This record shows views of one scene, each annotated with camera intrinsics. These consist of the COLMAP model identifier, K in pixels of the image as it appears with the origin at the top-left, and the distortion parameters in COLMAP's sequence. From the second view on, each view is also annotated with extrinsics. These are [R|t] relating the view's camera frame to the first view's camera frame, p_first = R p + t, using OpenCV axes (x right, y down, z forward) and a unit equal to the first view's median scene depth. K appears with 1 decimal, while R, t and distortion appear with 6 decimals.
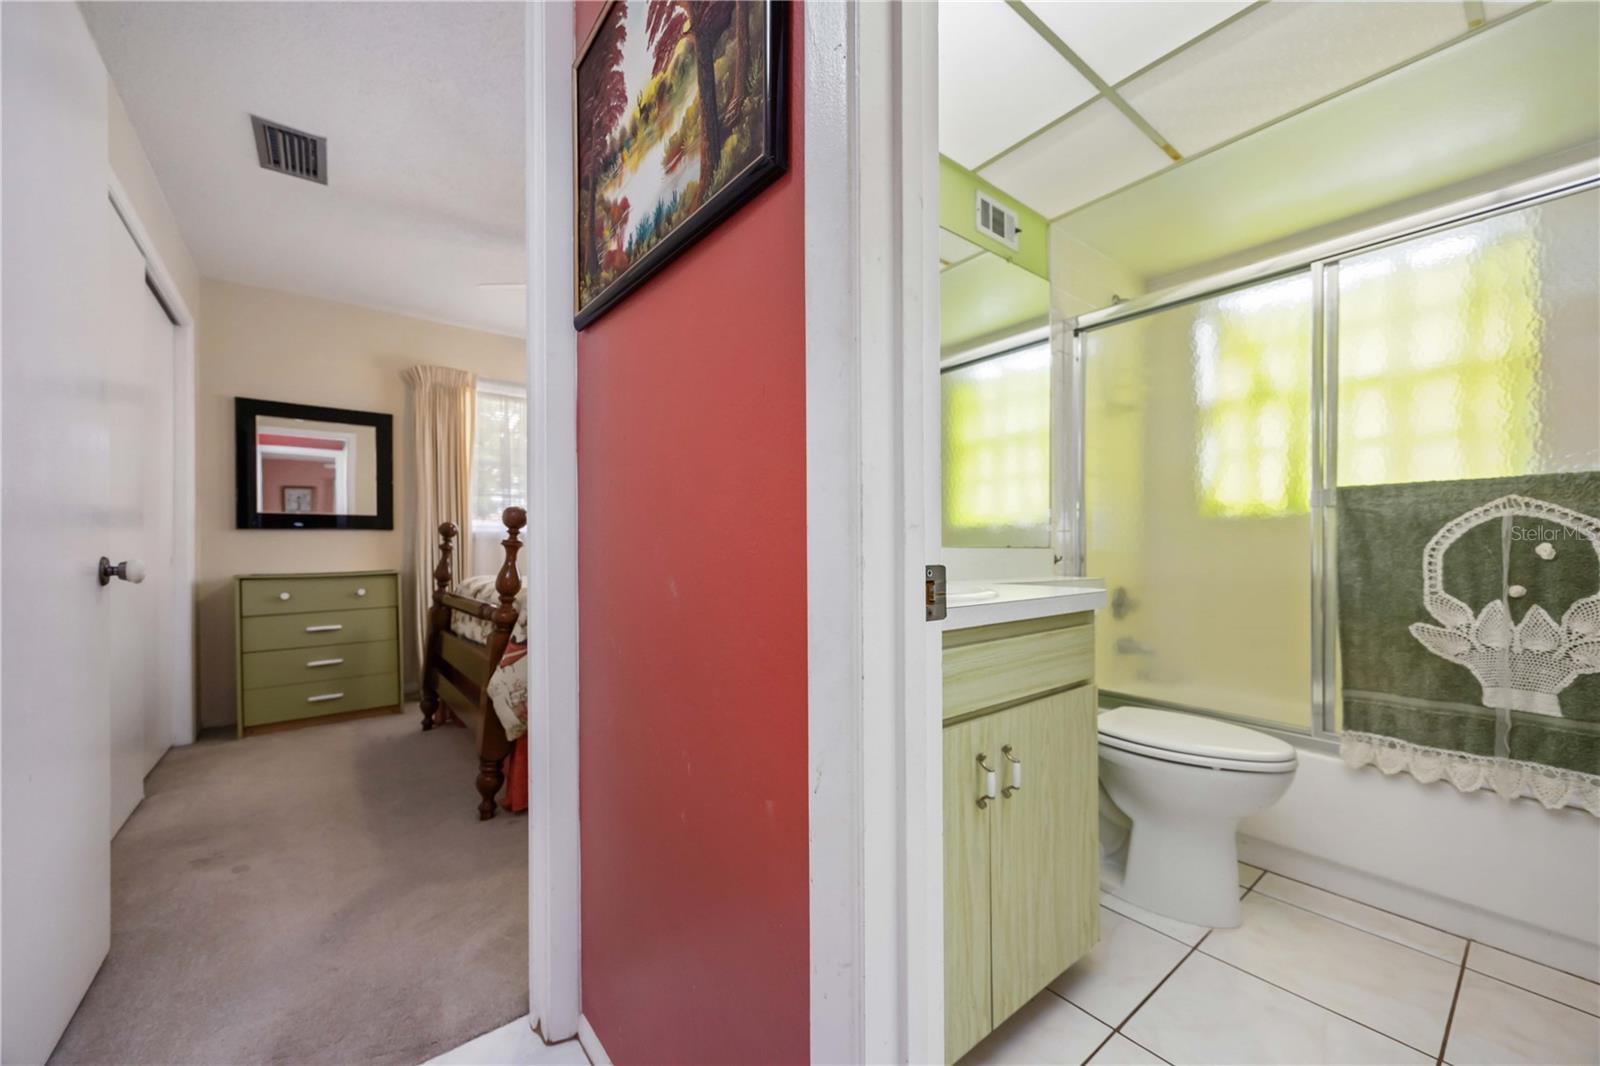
lens RADIAL K [[614.4, 0, 804.1], [0, 614.4, 545.9], [0, 0, 1]] dist [-0.004175, -0.000362]
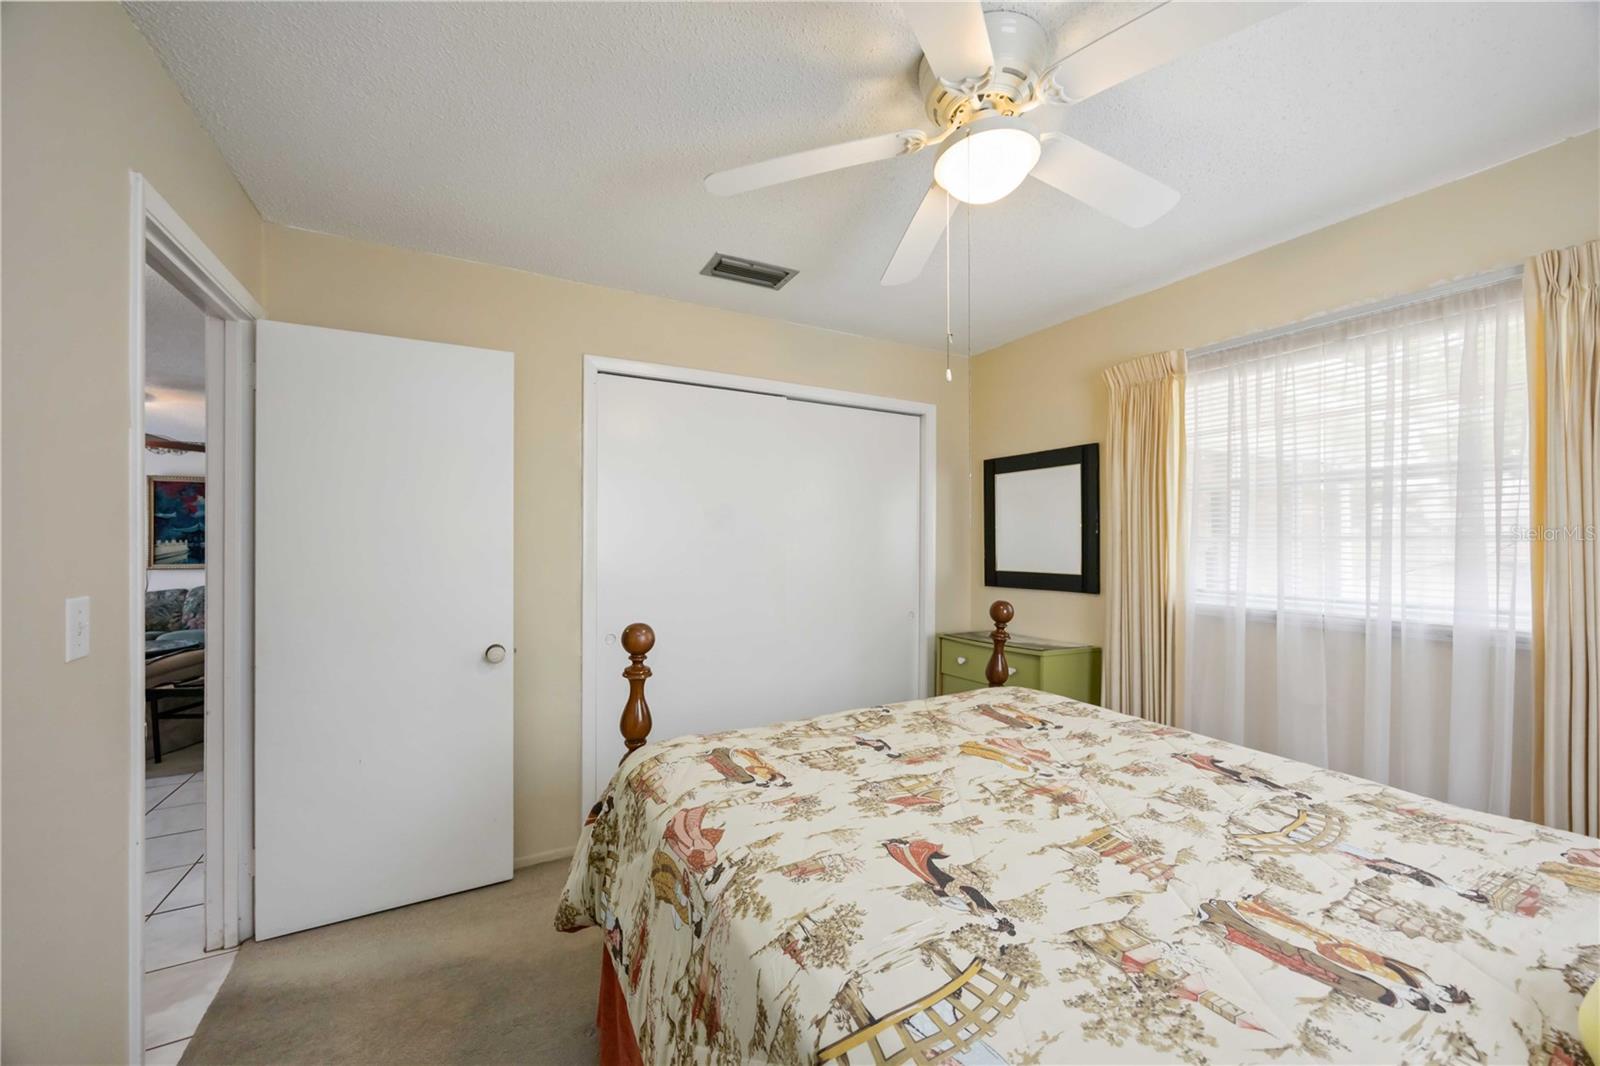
lens RADIAL K [[614.4, 0, 806.9], [0, 614.4, 539.4], [0, 0, 1]] dist [-0.004175, -0.000362]
pose [[-0.153630, 0.001595, -0.988127, 0.144816], [0.006277, 0.999980, 0.000639, -0.102540], [0.988109, -0.006104, -0.153637, 0.805149]]
